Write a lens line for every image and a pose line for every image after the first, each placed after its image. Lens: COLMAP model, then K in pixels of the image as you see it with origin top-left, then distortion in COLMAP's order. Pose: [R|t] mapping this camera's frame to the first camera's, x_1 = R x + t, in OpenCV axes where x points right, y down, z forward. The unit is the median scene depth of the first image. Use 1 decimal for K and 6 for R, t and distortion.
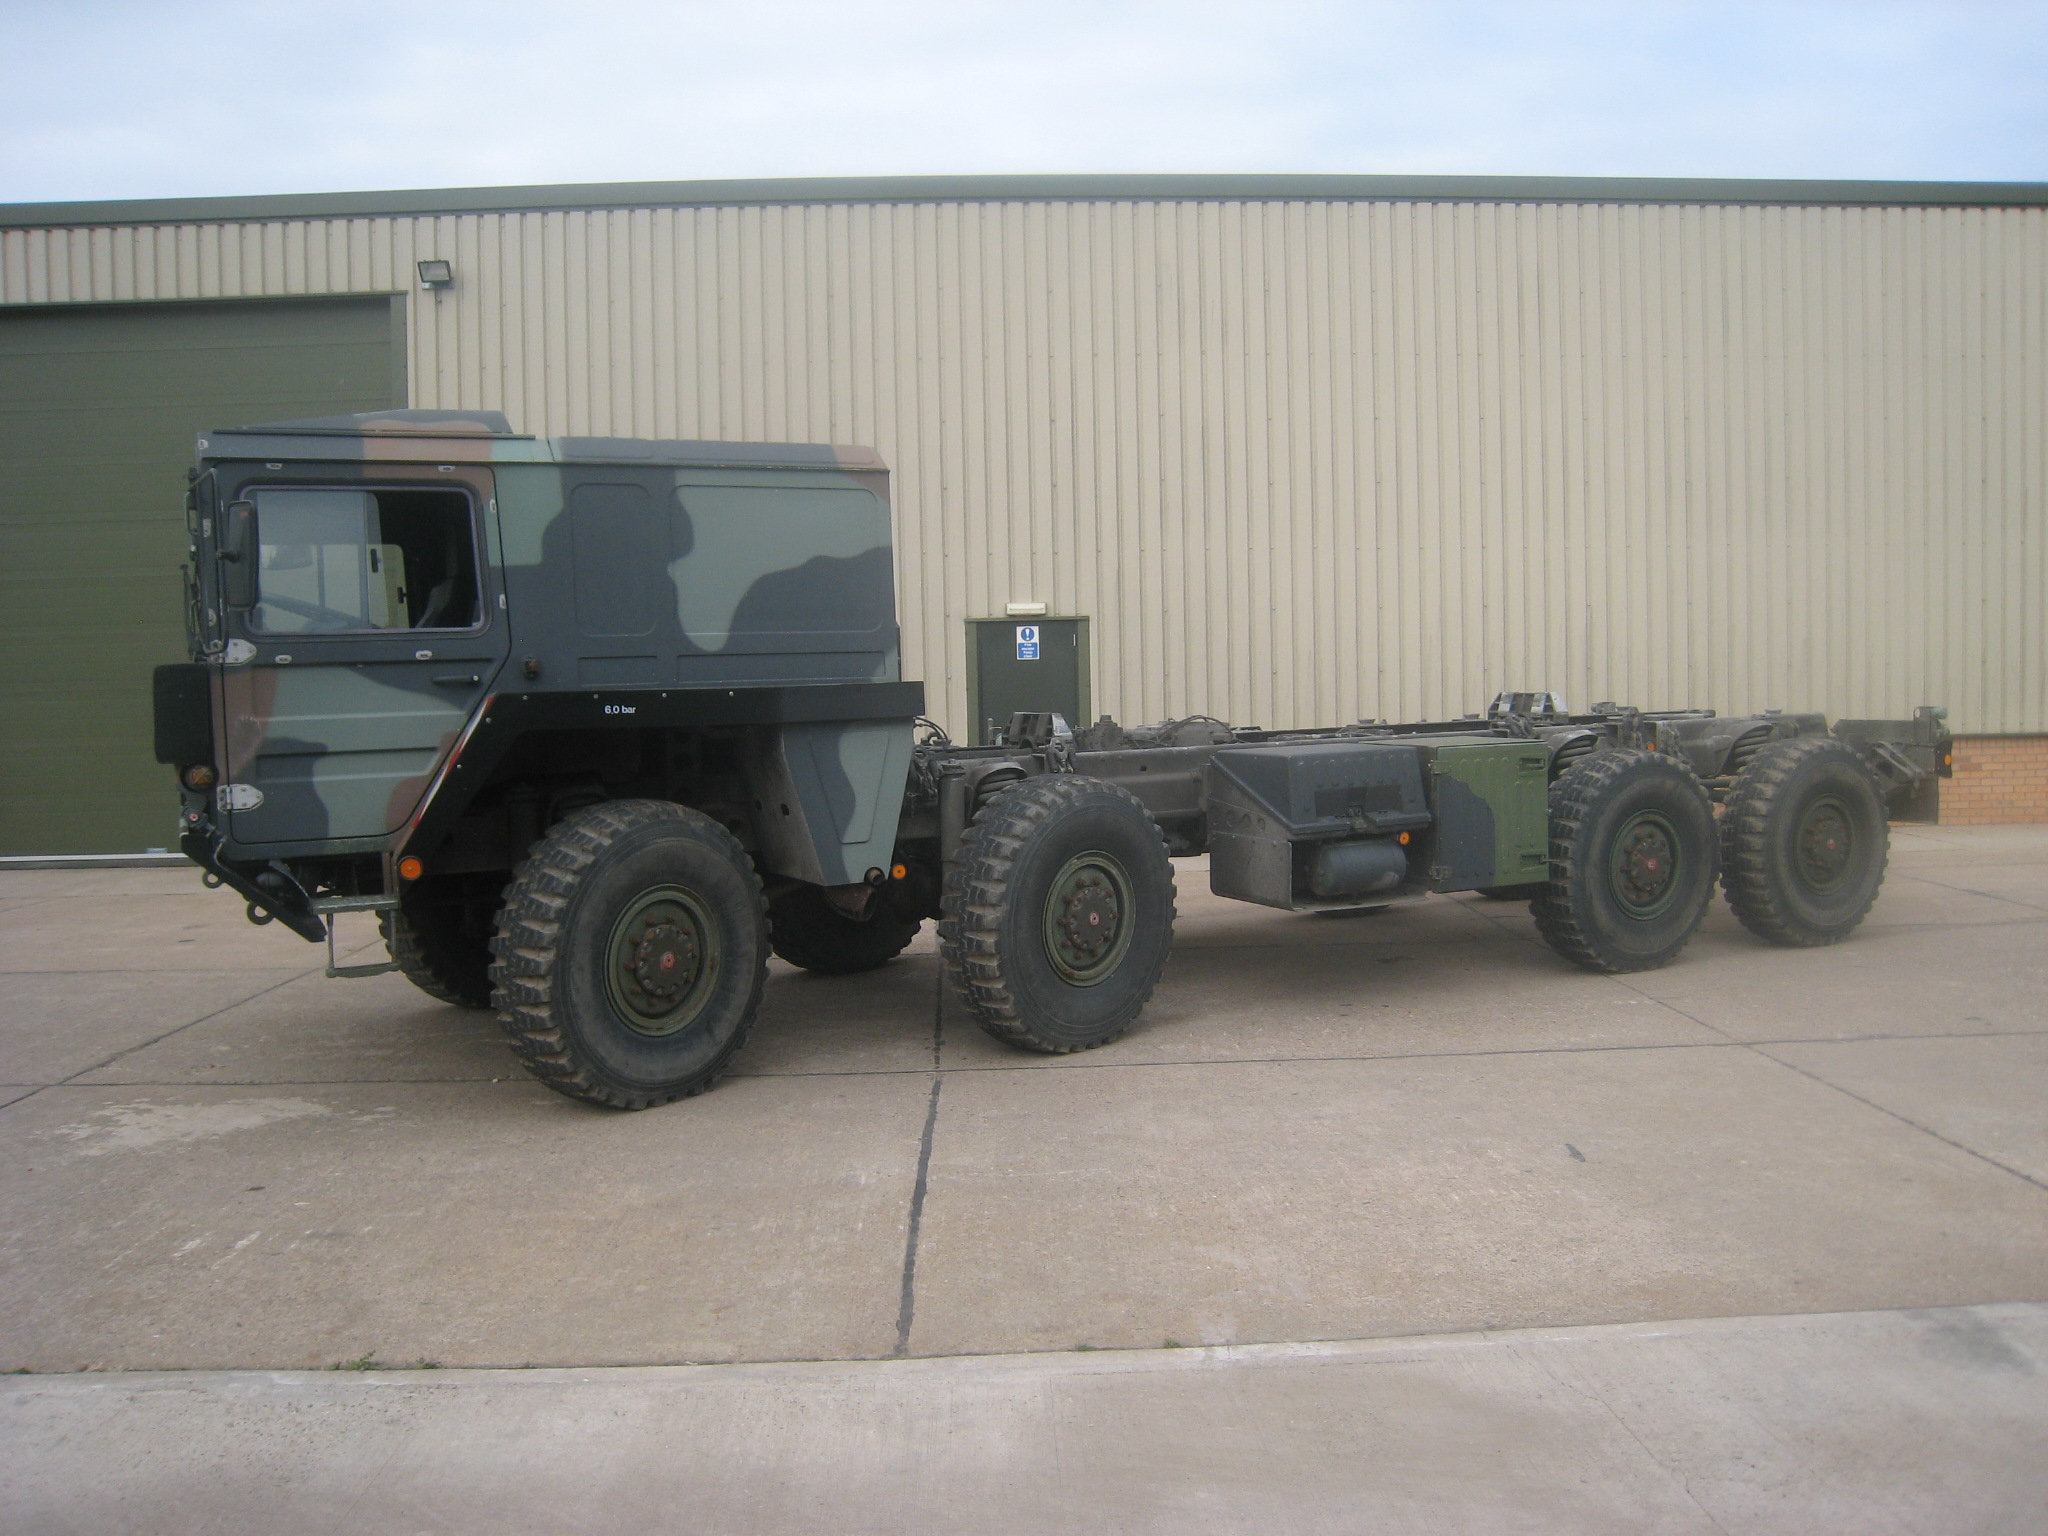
lens RADIAL K [[1673.4, 0, 1030.0], [0, 1673.4, 790.7], [0, 0, 1]] dist [-0.141423, 0.106324]
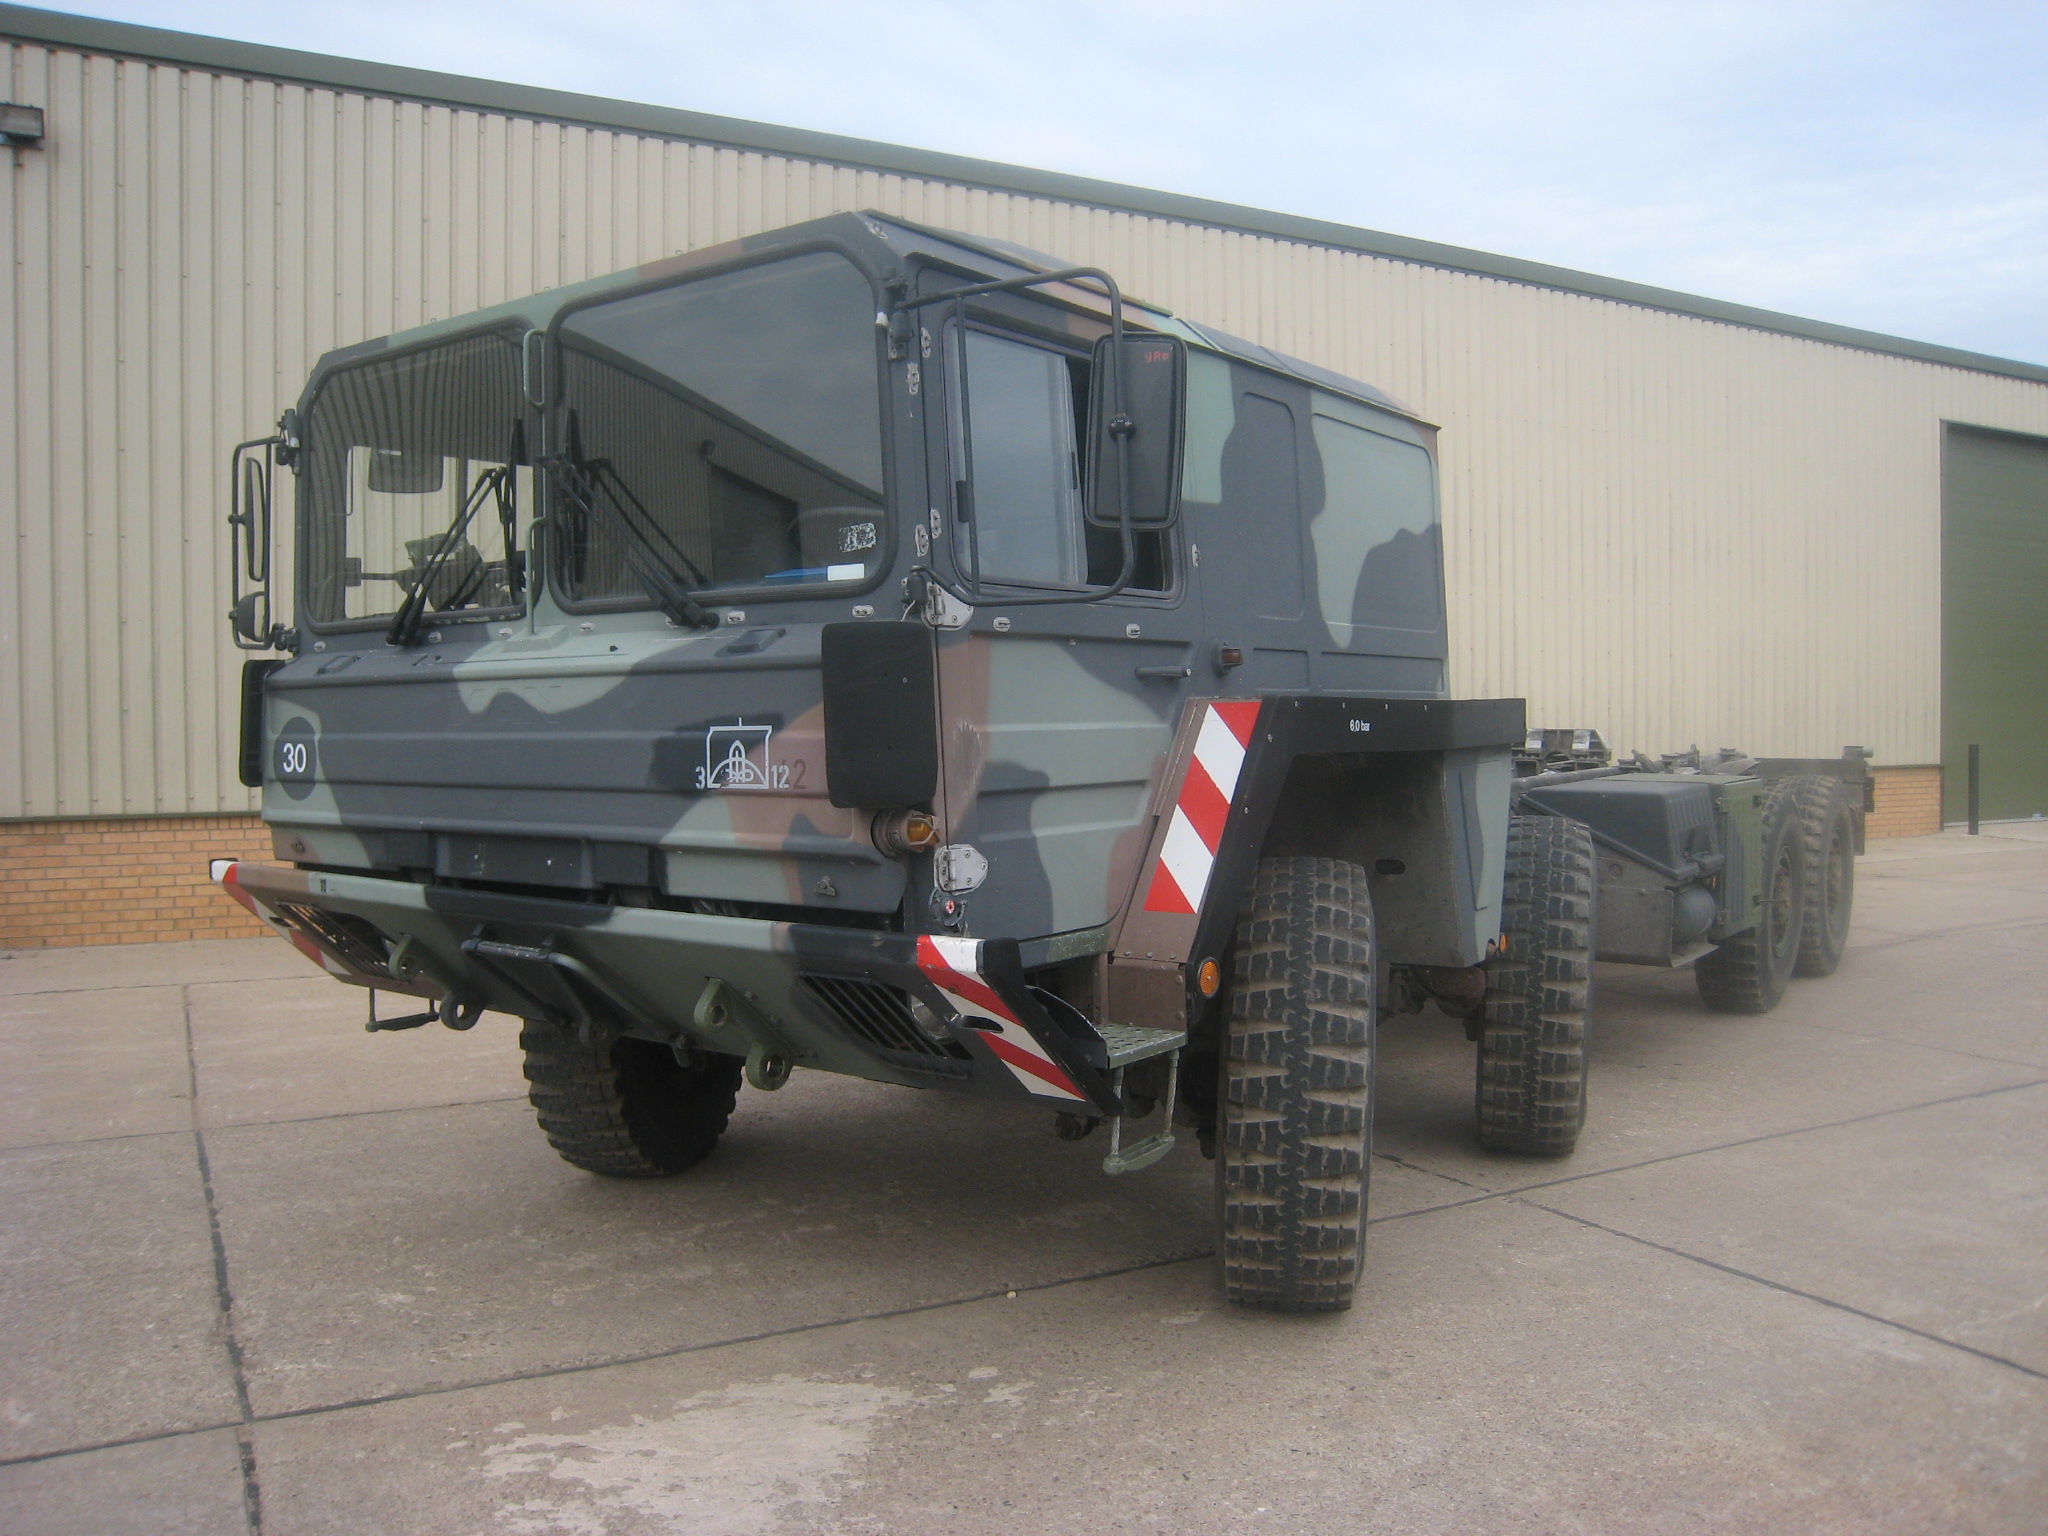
lens RADIAL K [[1673.4, 0, 1018.5], [0, 1673.4, 774.8], [0, 0, 1]] dist [-0.141423, 0.106324]
pose [[0.895283, 0.002459, 0.445491, -0.644150], [0.013765, 0.999355, -0.033179, -0.007527], [-0.445285, 0.035837, 0.894672, 0.428166]]
